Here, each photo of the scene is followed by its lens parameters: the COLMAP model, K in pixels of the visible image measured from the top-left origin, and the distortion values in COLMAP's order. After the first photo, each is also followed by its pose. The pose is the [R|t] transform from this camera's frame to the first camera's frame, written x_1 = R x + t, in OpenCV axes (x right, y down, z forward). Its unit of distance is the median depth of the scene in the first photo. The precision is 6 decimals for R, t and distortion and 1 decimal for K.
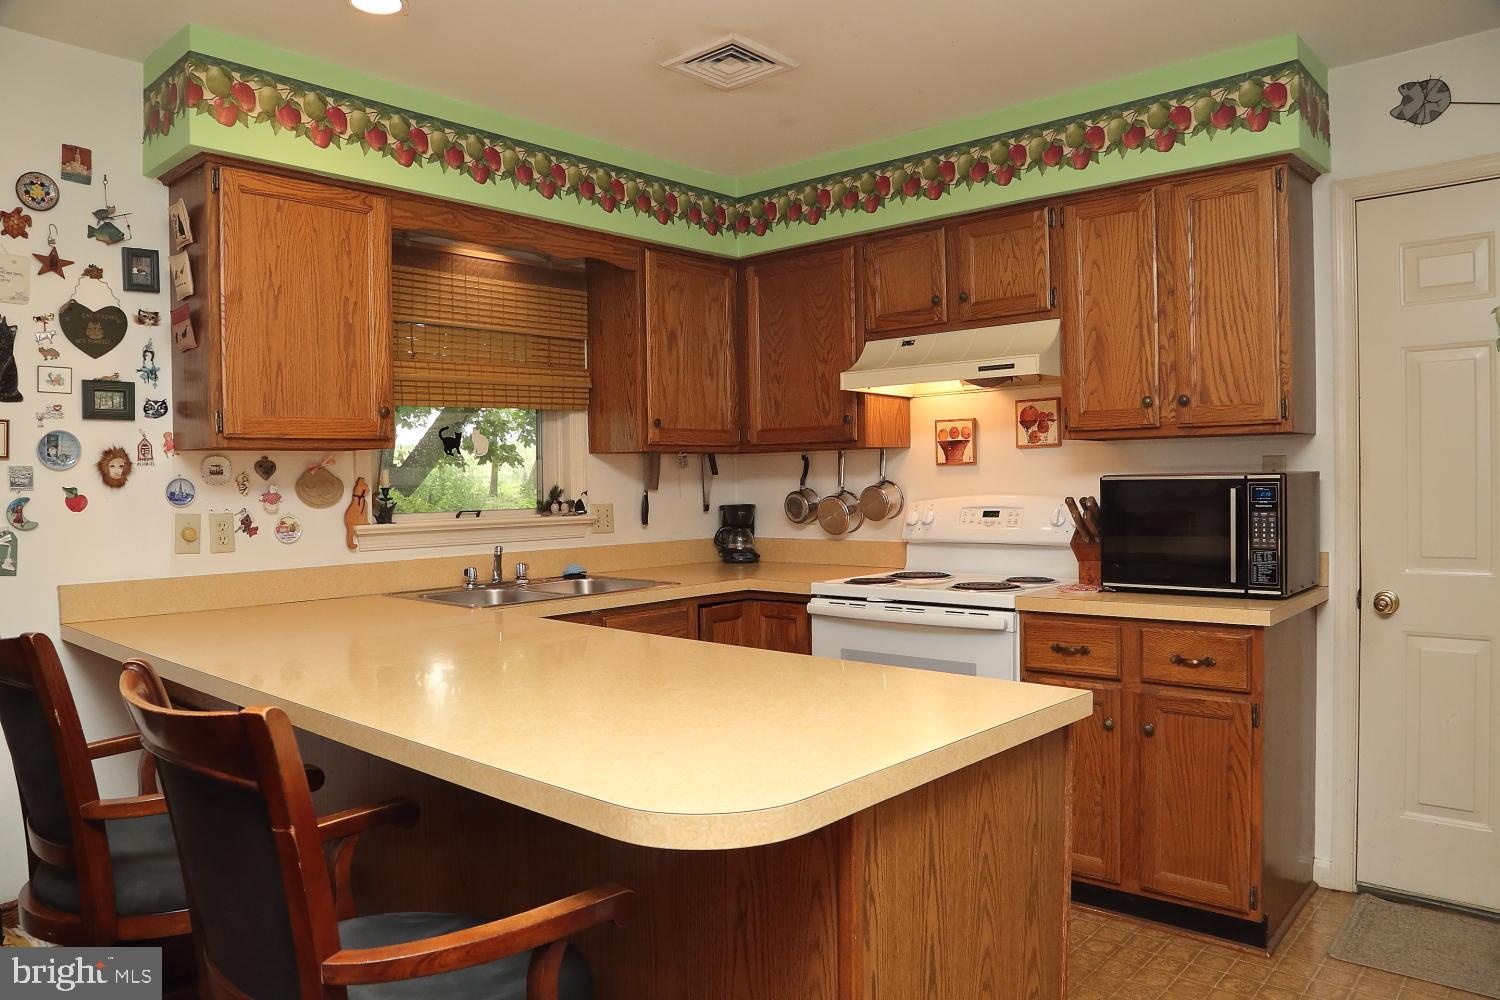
lens RADIAL K [[1065.6, 0, 750.0], [0, 1065.6, 500.0], [0, 0, 1]] dist [-0.119337, 0.088217]
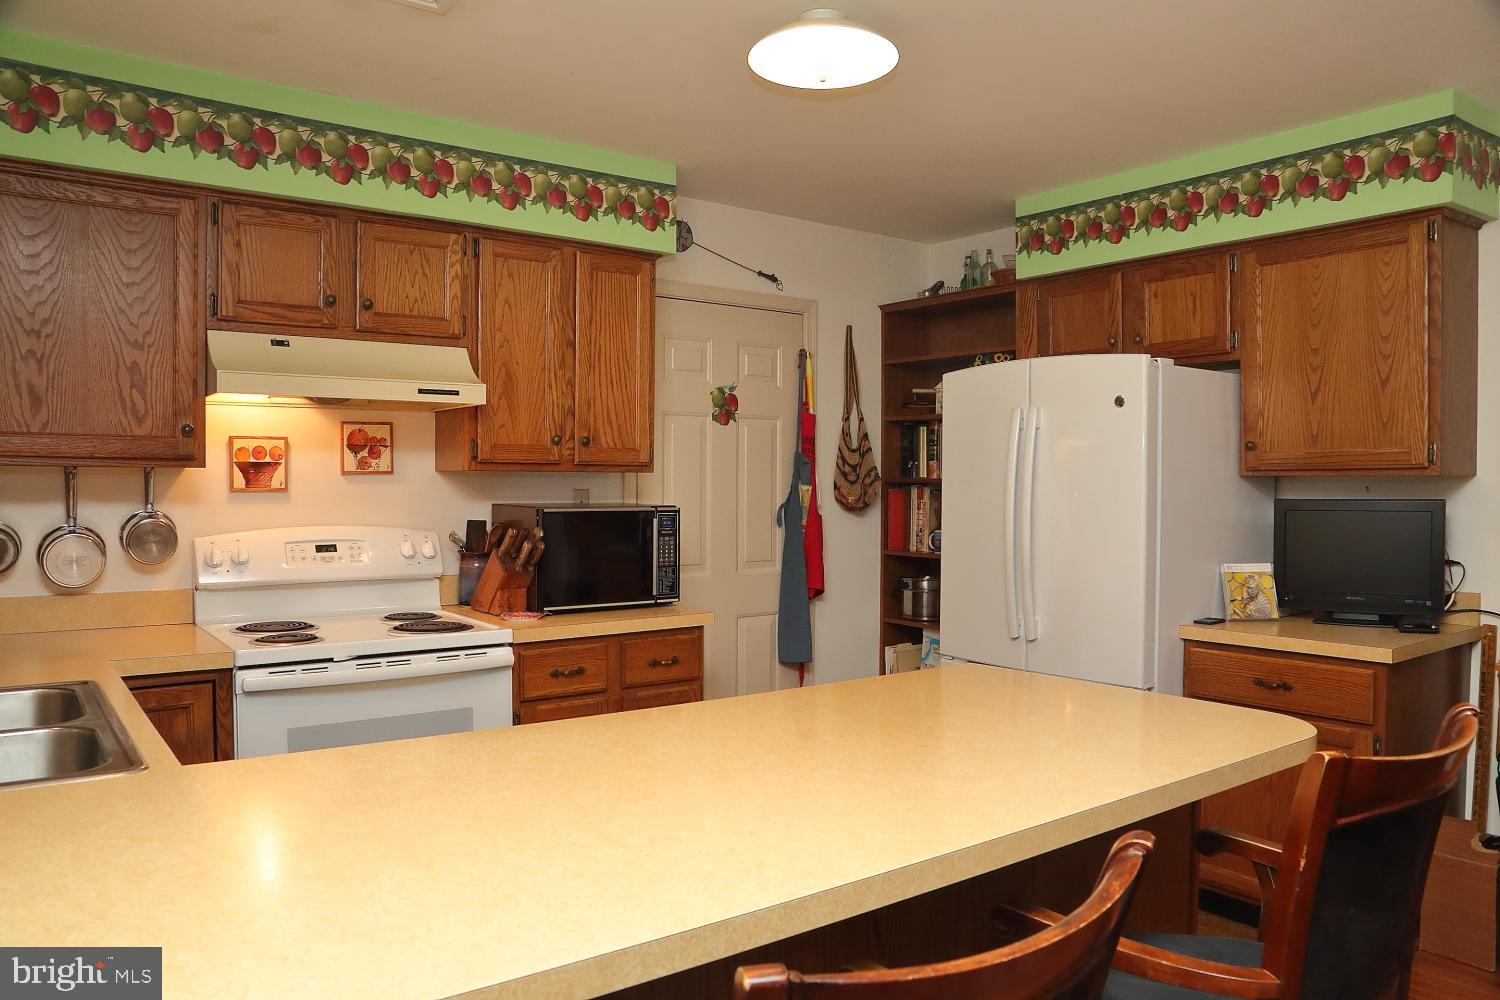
lens RADIAL K [[1050.2, 0, 750.0], [0, 1050.2, 500.0], [0, 0, 1]] dist [-0.118205, 0.077653]
pose [[0.200434, -0.000132, 0.979707, -0.660470], [0.009046, 0.999958, -0.001716, -0.027098], [-0.979665, 0.009206, 0.200427, 0.586173]]
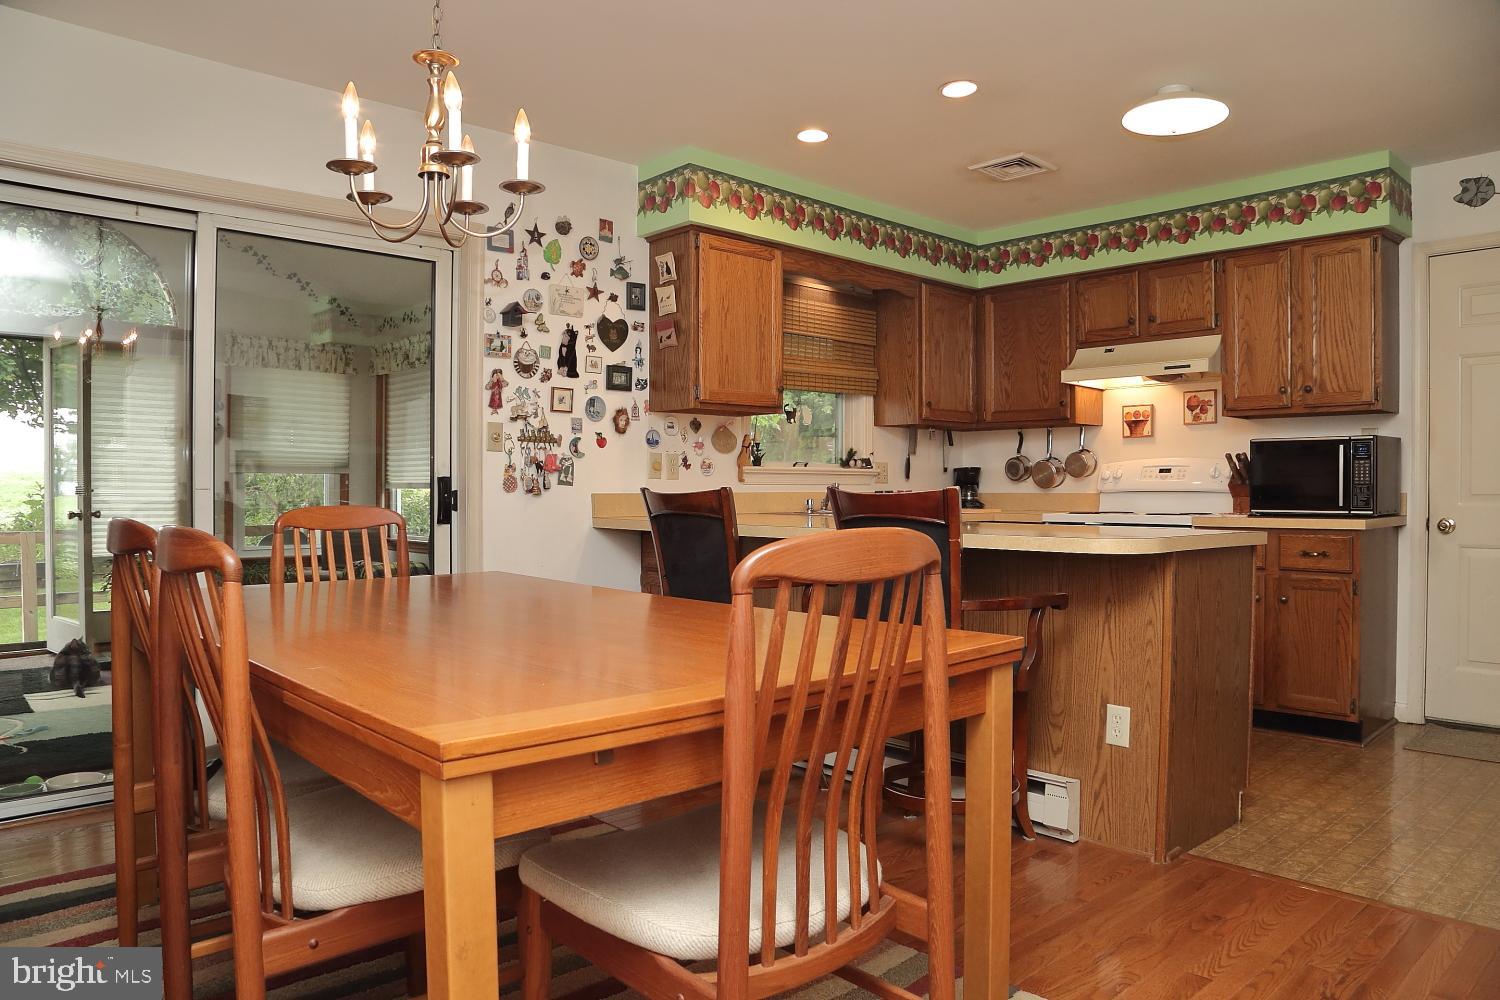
lens RADIAL K [[1050.2, 0, 750.0], [0, 1050.2, 500.0], [0, 0, 1]] dist [-0.118205, 0.077653]
pose [[0.996123, 0.017824, -0.086144, -0.254415], [-0.018455, 0.999808, -0.006525, 0.087672], [0.086011, 0.008089, 0.996261, -0.527134]]
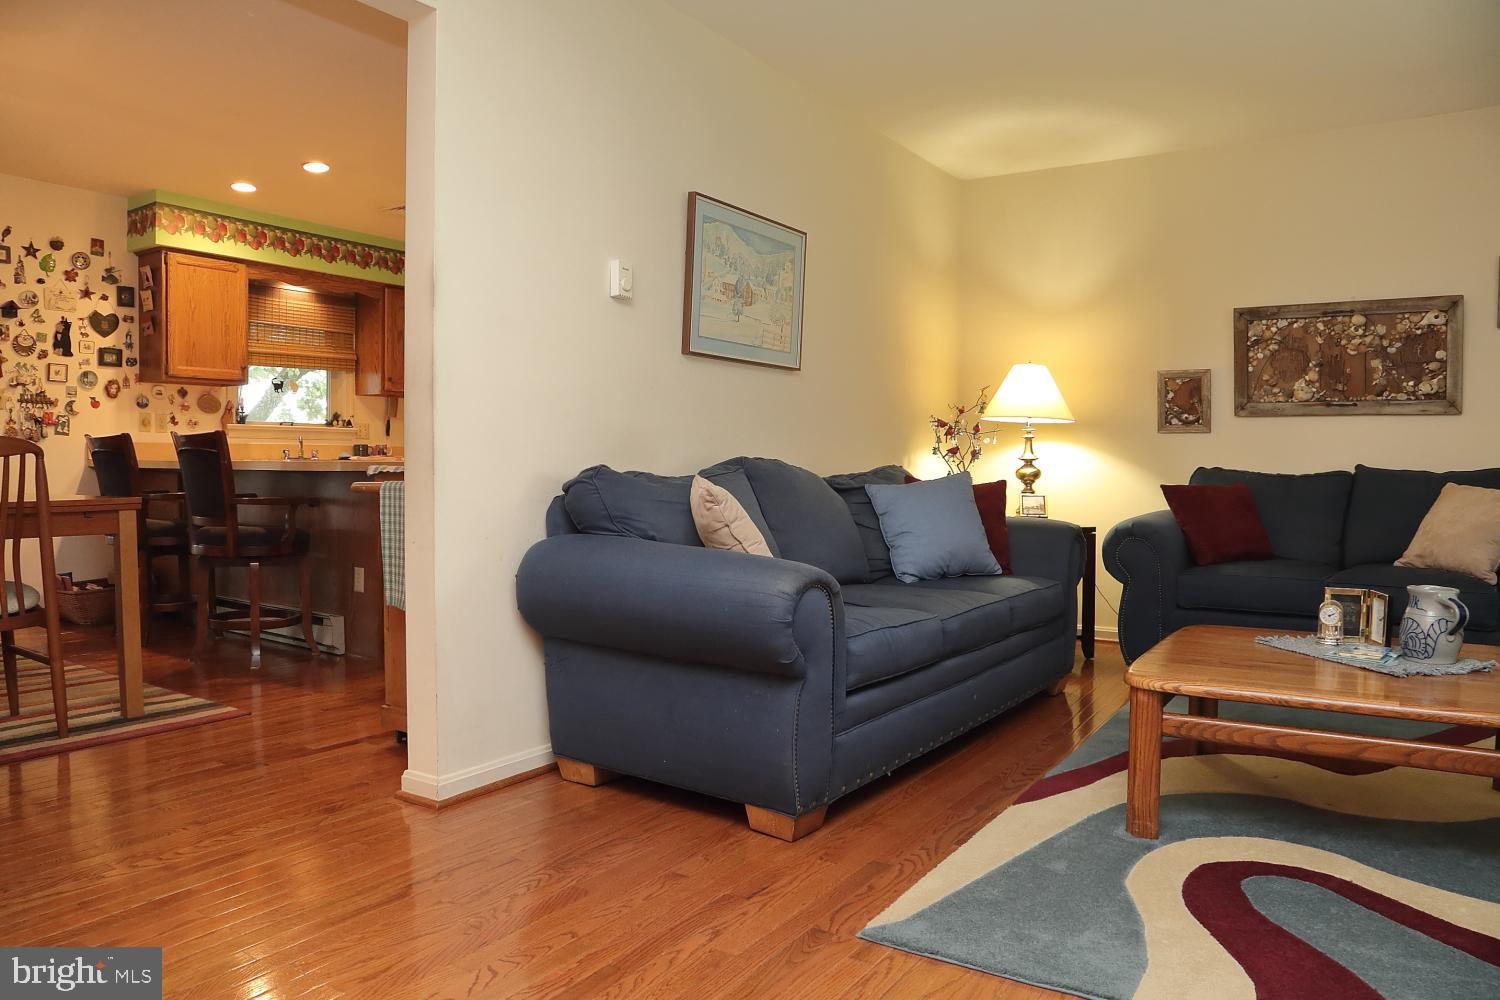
lens RADIAL K [[1050.2, 0, 750.0], [0, 1050.2, 500.0], [0, 0, 1]] dist [-0.118205, 0.077653]
pose [[0.989787, 0.016392, 0.141611, 0.364953], [-0.018686, 0.999715, 0.014884, 0.130507], [-0.141327, -0.017379, 0.989810, -1.161606]]
